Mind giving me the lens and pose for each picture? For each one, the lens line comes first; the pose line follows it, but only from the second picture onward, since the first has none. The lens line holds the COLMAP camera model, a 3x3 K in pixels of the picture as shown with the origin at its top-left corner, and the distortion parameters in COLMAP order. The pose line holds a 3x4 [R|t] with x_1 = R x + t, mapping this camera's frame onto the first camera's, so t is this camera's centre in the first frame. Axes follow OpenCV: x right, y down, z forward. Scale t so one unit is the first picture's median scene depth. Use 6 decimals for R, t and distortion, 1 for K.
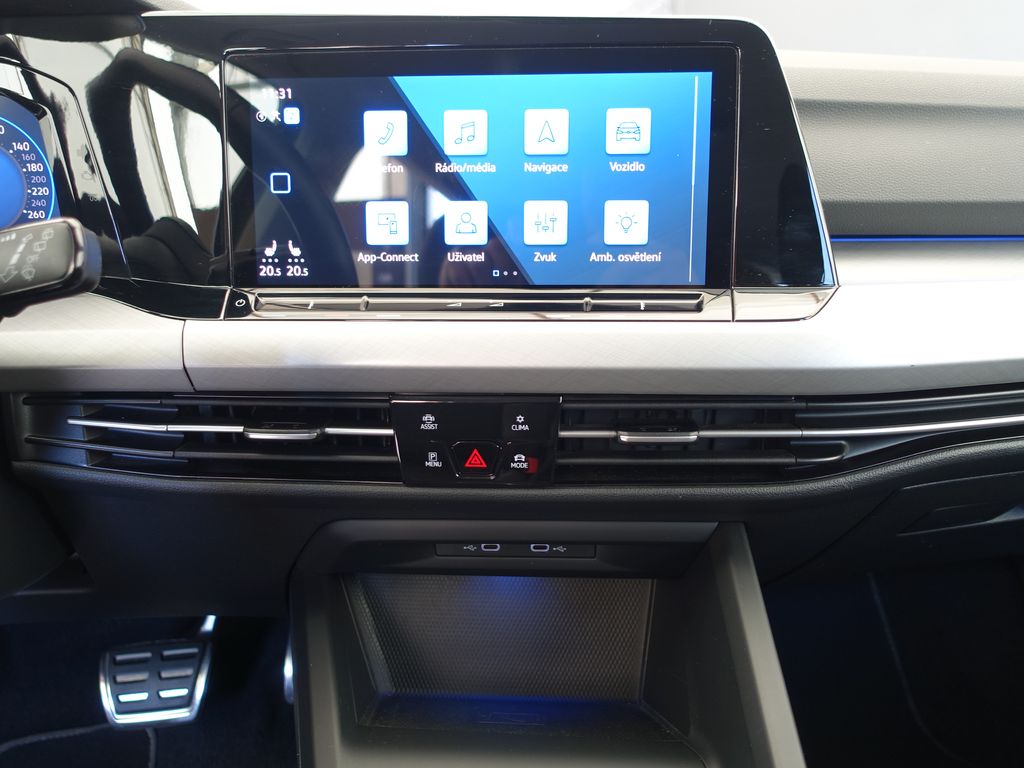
lens RADIAL K [[803.3, 0, 512.0], [0, 803.3, 384.0], [0, 0, 1]] dist [-0.005341, 0.010041]
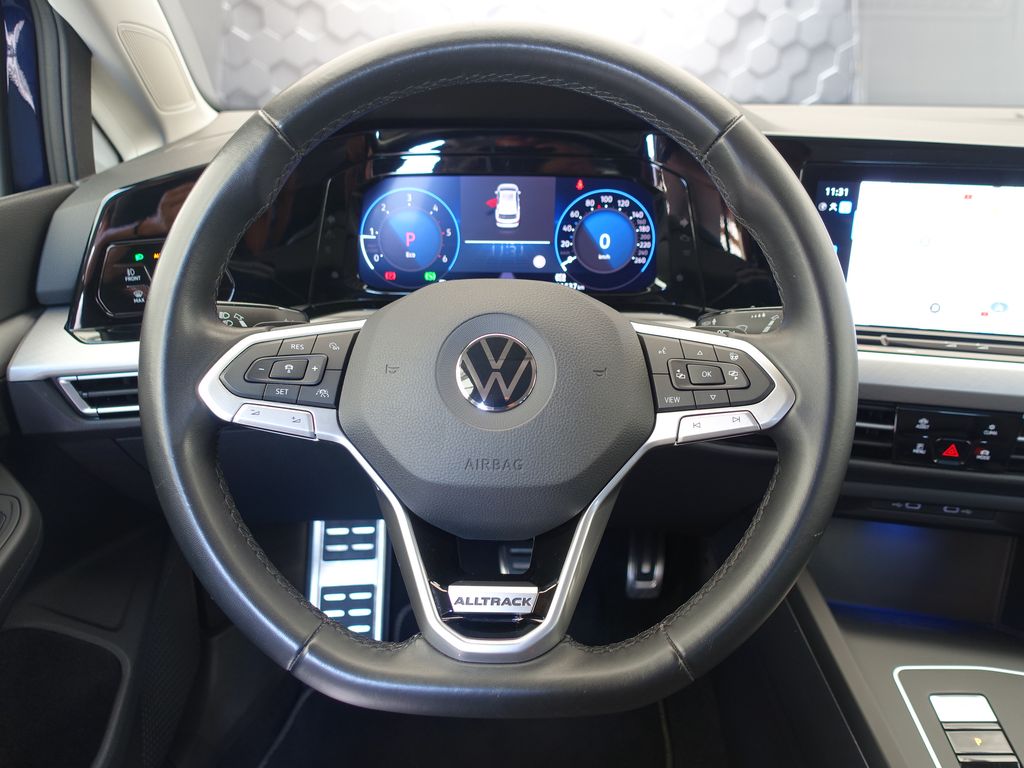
lens RADIAL K [[803.3, 0, 512.0], [0, 803.3, 384.0], [0, 0, 1]] dist [-0.005341, 0.010041]
pose [[0.988081, 0.071806, -0.136158, -0.643313], [-0.058151, 0.993109, 0.101746, -0.128762], [0.142526, -0.092616, 0.985448, -0.540491]]
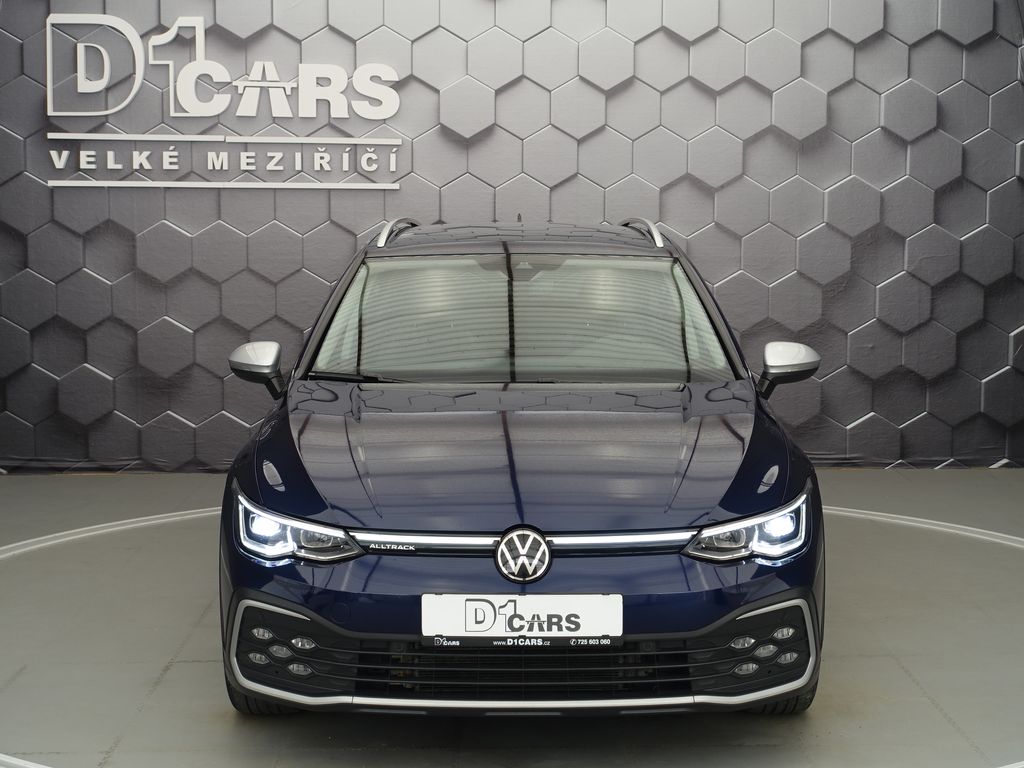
lens RADIAL K [[1676.1, 0, 512.0], [0, 1676.1, 384.0], [0, 0, 1]] dist [-0.008694, -0.058670]
pose [[0.992854, 0.007220, -0.119119, -0.452281], [-0.035147, 0.971587, -0.234060, 0.377833], [0.114045, 0.236574, 0.964897, -2.635367]]
